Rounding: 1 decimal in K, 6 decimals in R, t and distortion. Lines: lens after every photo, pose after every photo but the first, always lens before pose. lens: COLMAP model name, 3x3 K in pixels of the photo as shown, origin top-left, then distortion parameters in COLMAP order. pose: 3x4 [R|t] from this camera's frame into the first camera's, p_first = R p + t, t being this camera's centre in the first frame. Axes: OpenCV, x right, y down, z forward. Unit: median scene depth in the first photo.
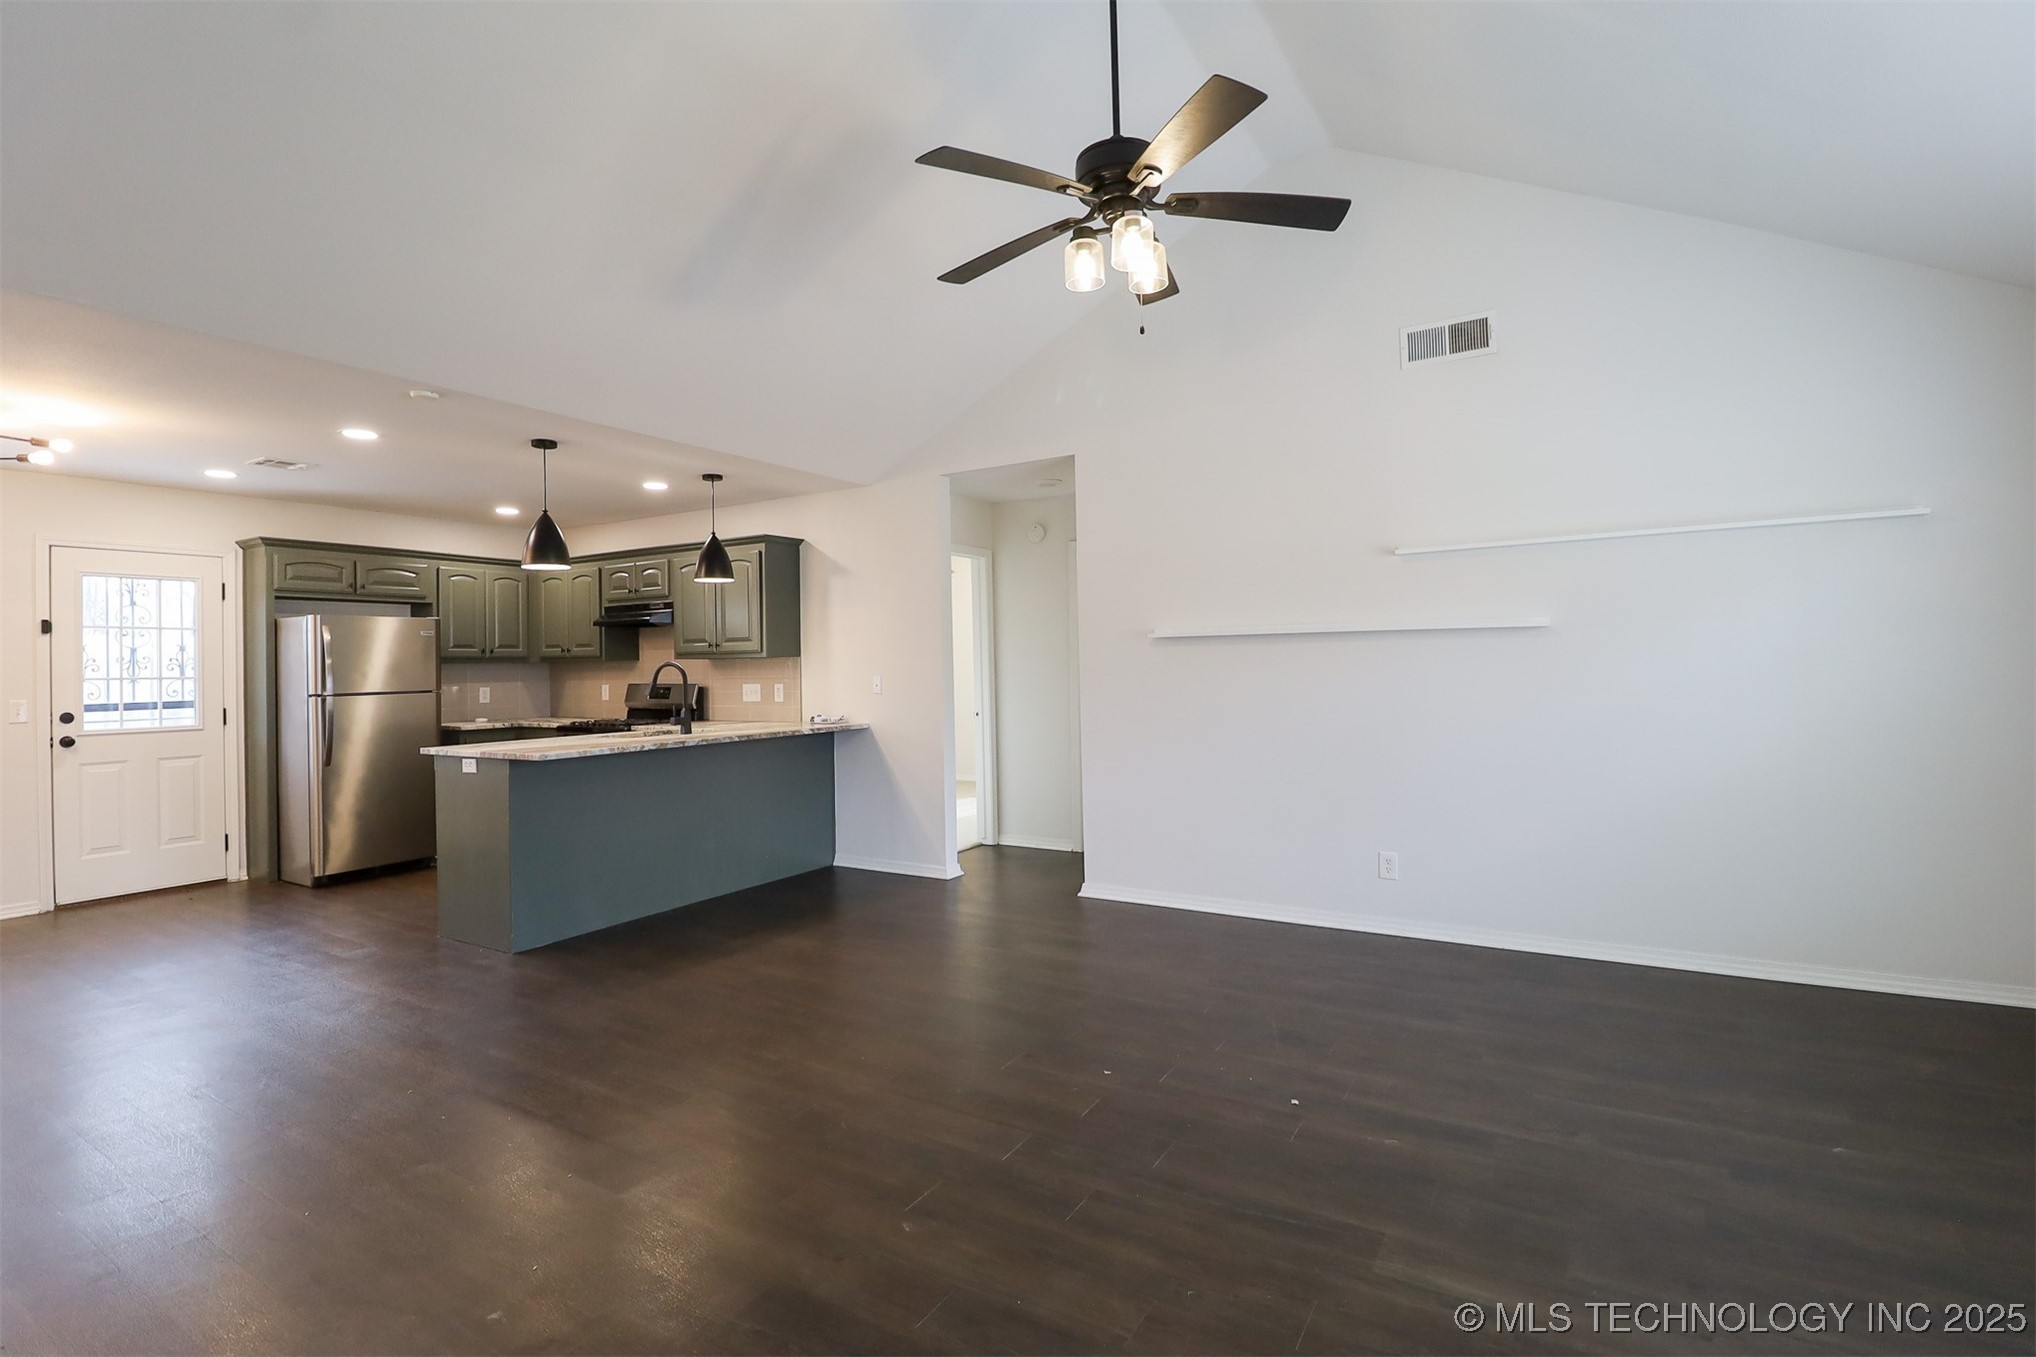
lens RADIAL K [[942.8, 0, 1022.4], [0, 942.8, 654.0], [0, 0, 1]] dist [-0.003354, -0.009890]
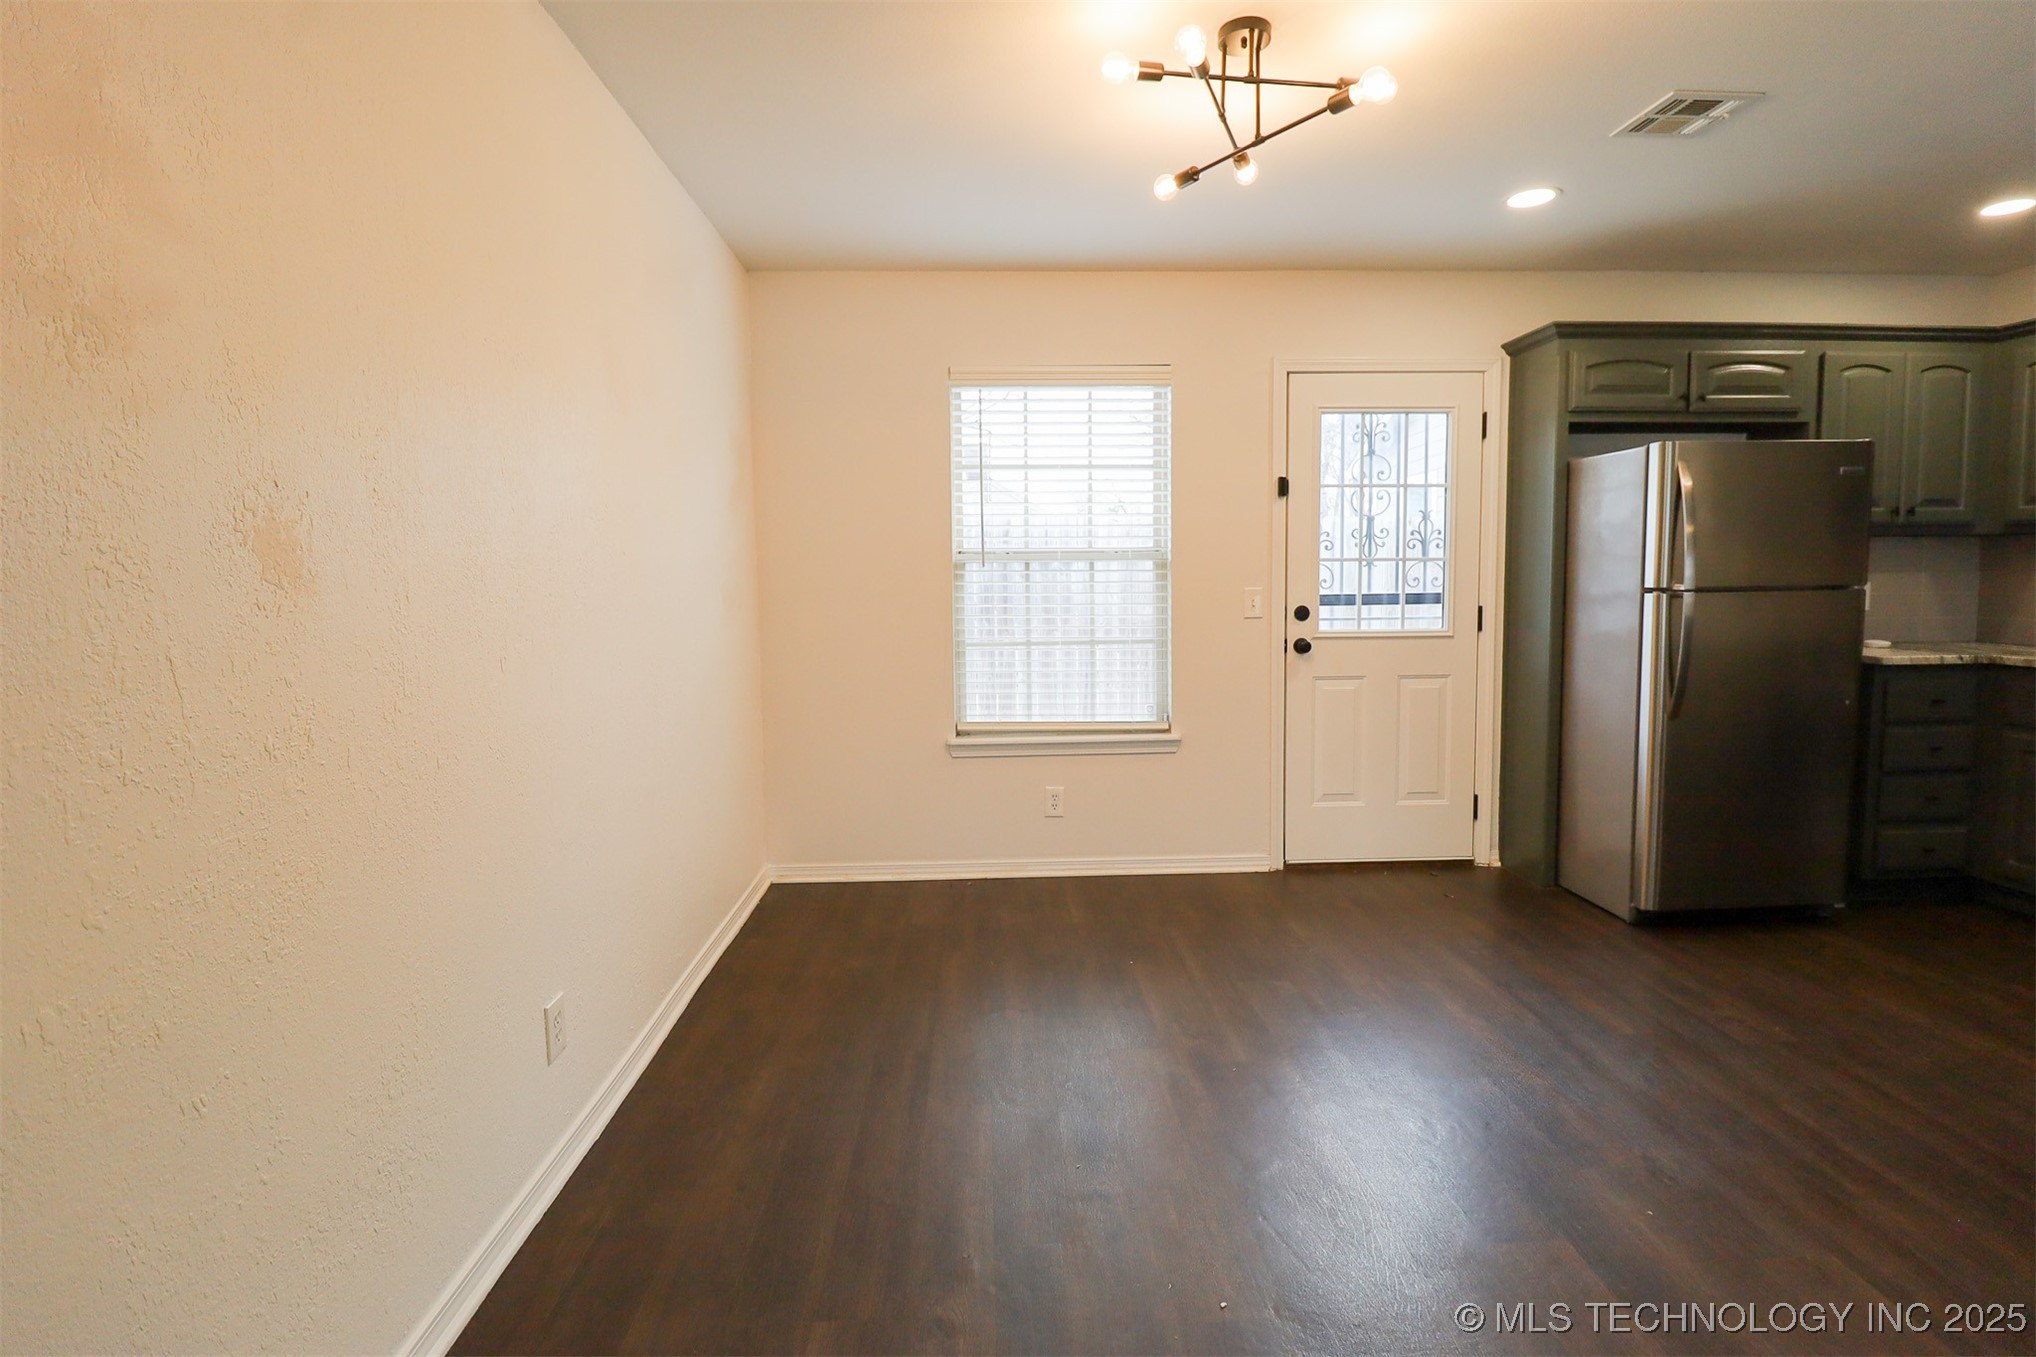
lens RADIAL K [[942.8, 0, 1008.7], [0, 942.8, 651.4], [0, 0, 1]] dist [-0.003354, -0.009890]
pose [[0.544493, 0.077347, -0.835192, -0.477399], [0.010472, 0.995035, 0.098977, 0.020863], [0.838700, -0.062638, 0.540979, 0.362637]]
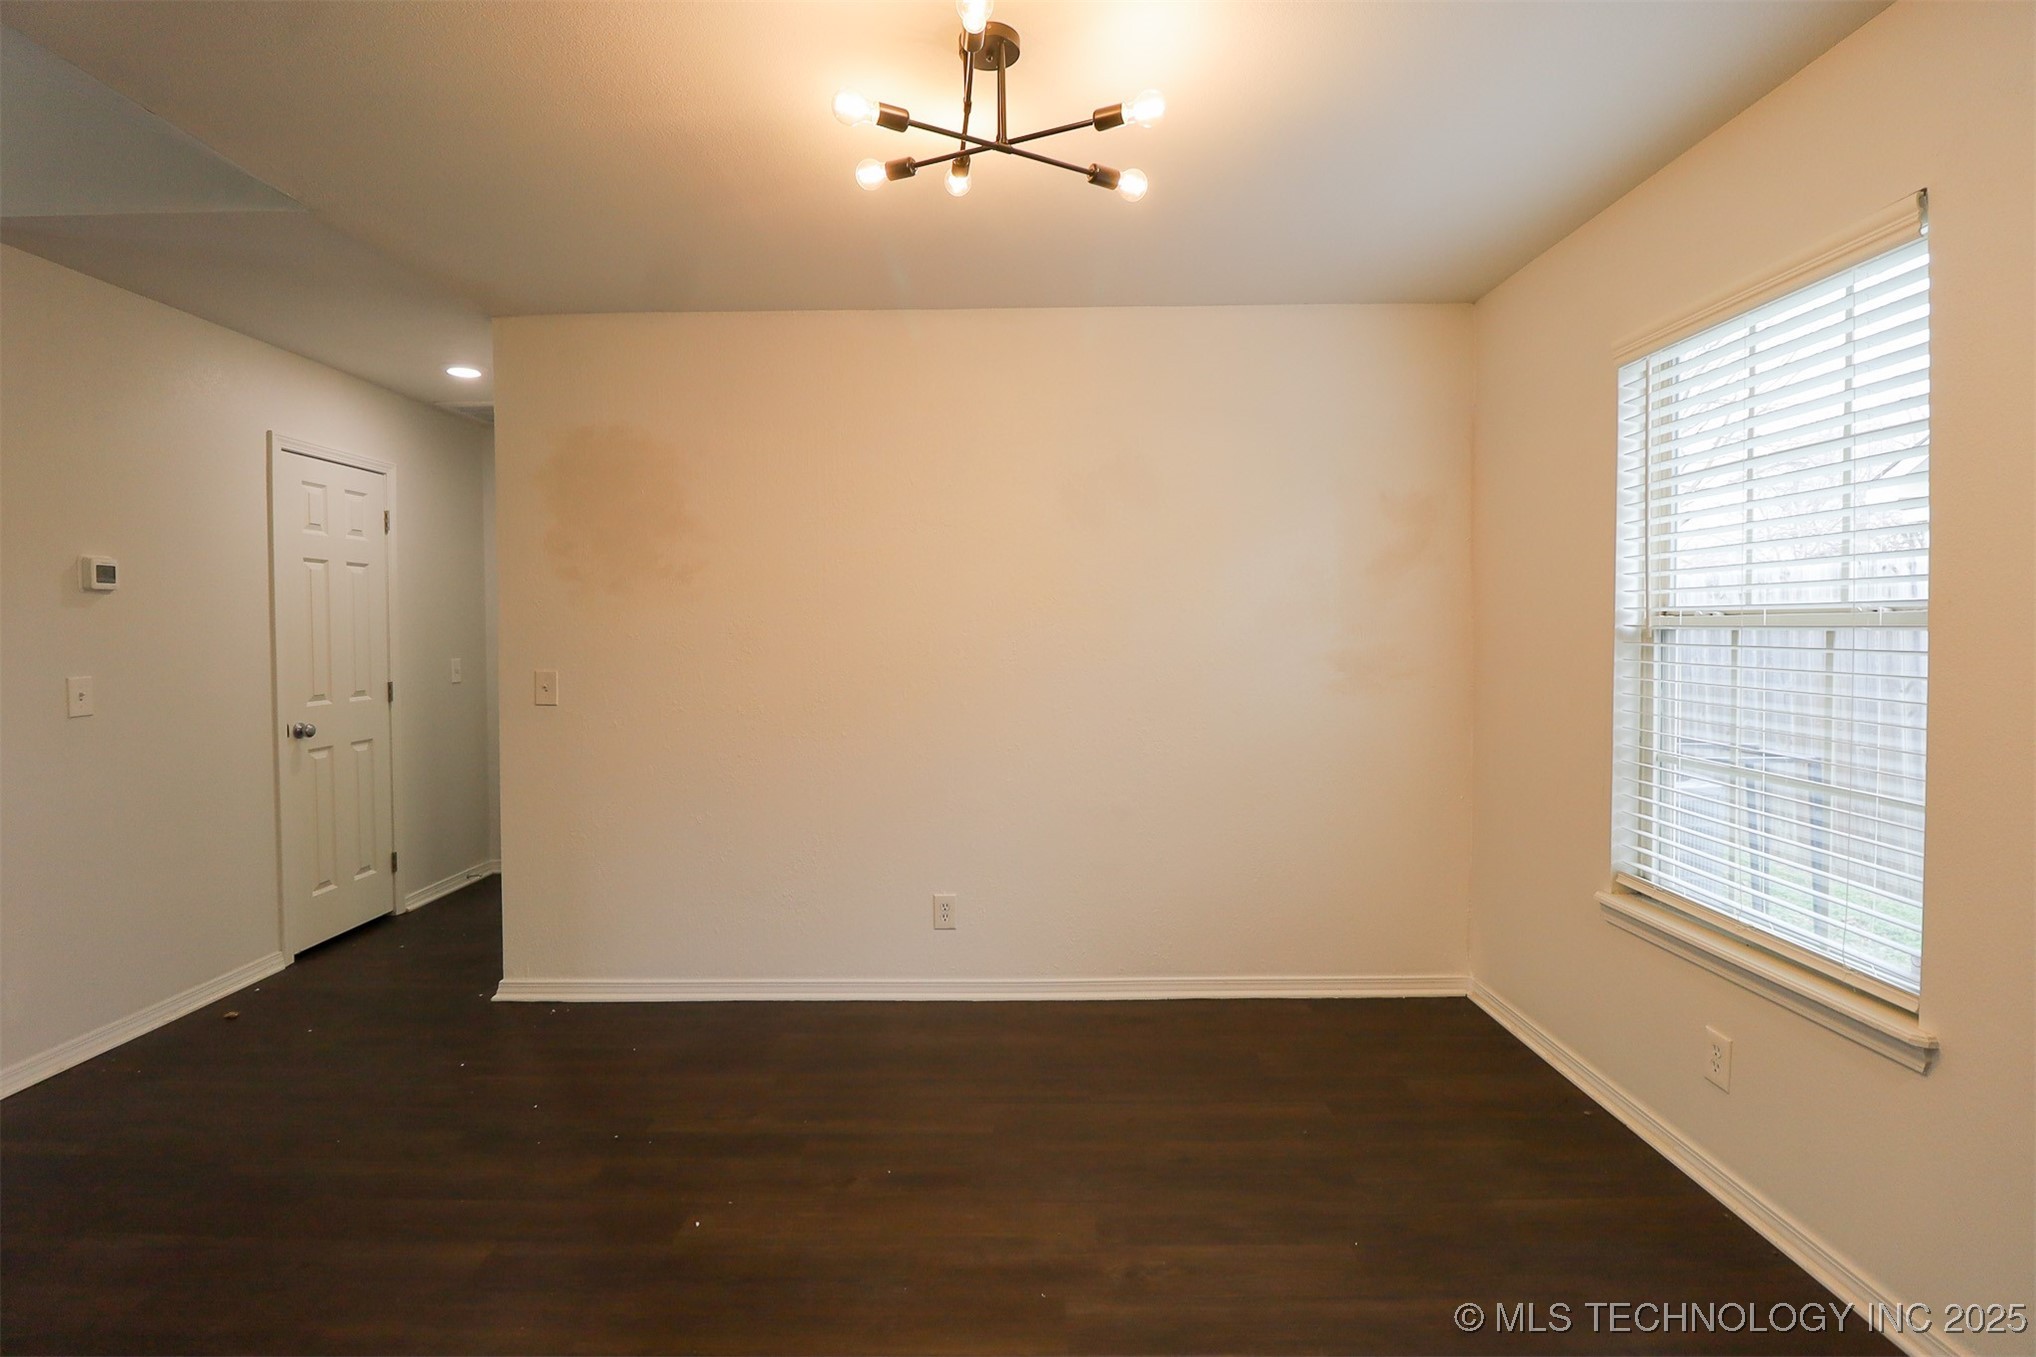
lens RADIAL K [[942.8, 0, 1020.8], [0, 942.8, 673.4], [0, 0, 1]] dist [-0.003354, -0.009890]
pose [[-0.858465, 0.049294, -0.510497, -0.589282], [0.029540, 0.998470, 0.046737, 0.015545], [0.512020, 0.025042, -0.858608, 0.910027]]
